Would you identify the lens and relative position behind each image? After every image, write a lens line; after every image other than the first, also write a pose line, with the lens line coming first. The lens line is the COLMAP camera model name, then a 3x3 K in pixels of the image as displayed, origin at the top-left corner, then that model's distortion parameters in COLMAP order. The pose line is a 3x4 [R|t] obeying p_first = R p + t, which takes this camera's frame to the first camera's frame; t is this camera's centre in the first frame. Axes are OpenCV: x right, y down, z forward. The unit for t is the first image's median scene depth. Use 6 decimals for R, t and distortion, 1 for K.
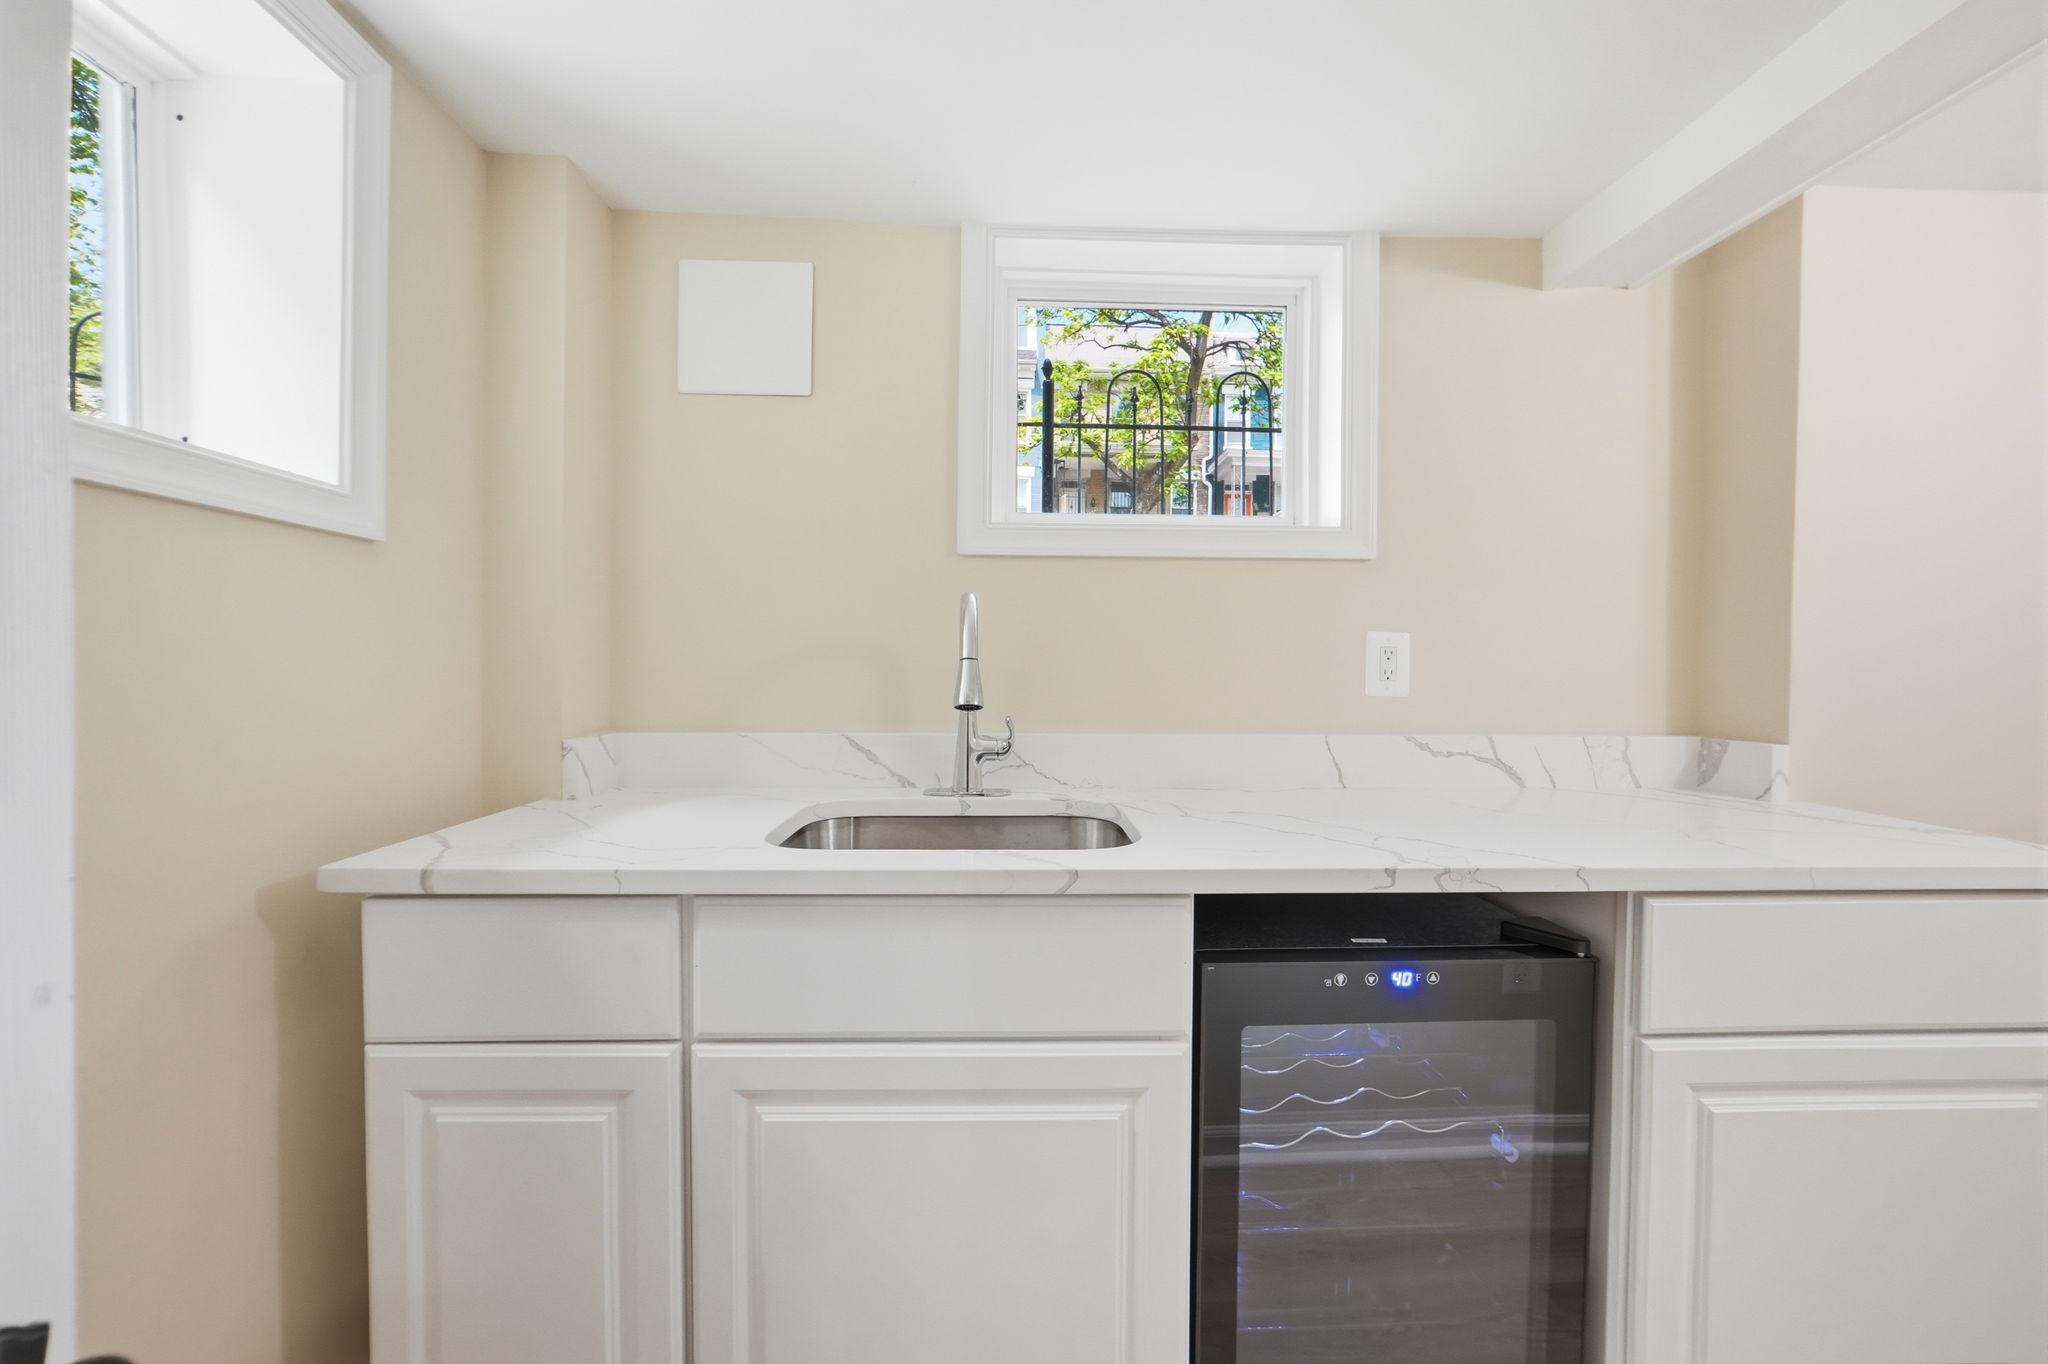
lens RADIAL K [[850.4, 0, 1030.5], [0, 850.4, 682.7], [0, 0, 1]] dist [-0.014151, 0.002071]
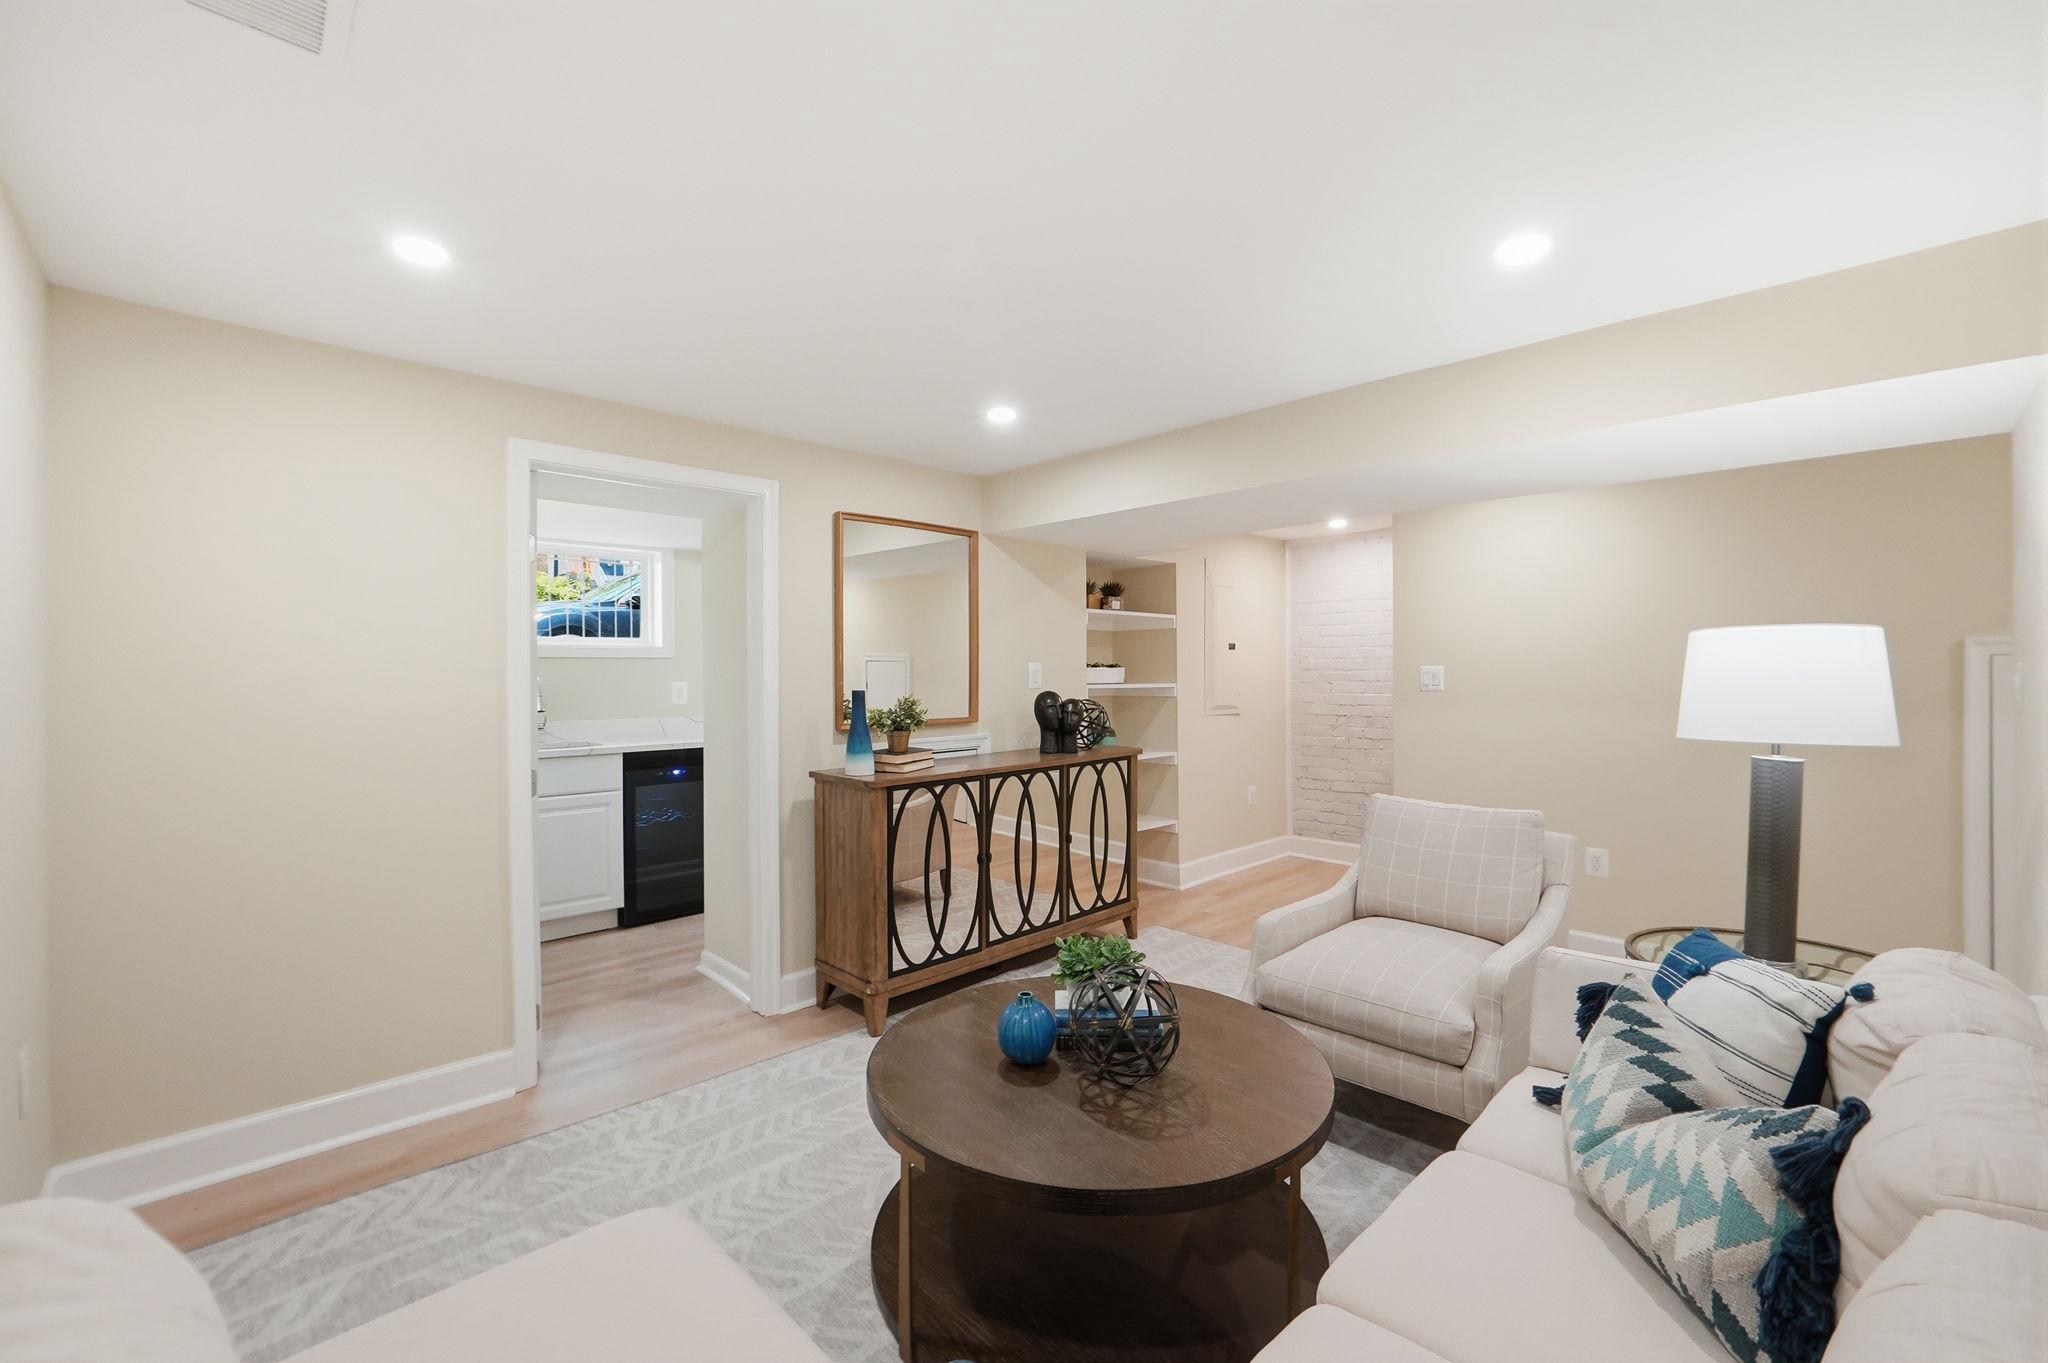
lens RADIAL K [[850.4, 0, 1029.5], [0, 850.4, 682.0], [0, 0, 1]] dist [-0.014151, 0.002071]
pose [[0.747794, -0.013927, 0.663784, -0.677141], [0.022988, 0.999724, -0.004923, -0.019379], [-0.663532, 0.018940, 0.747908, -2.174940]]
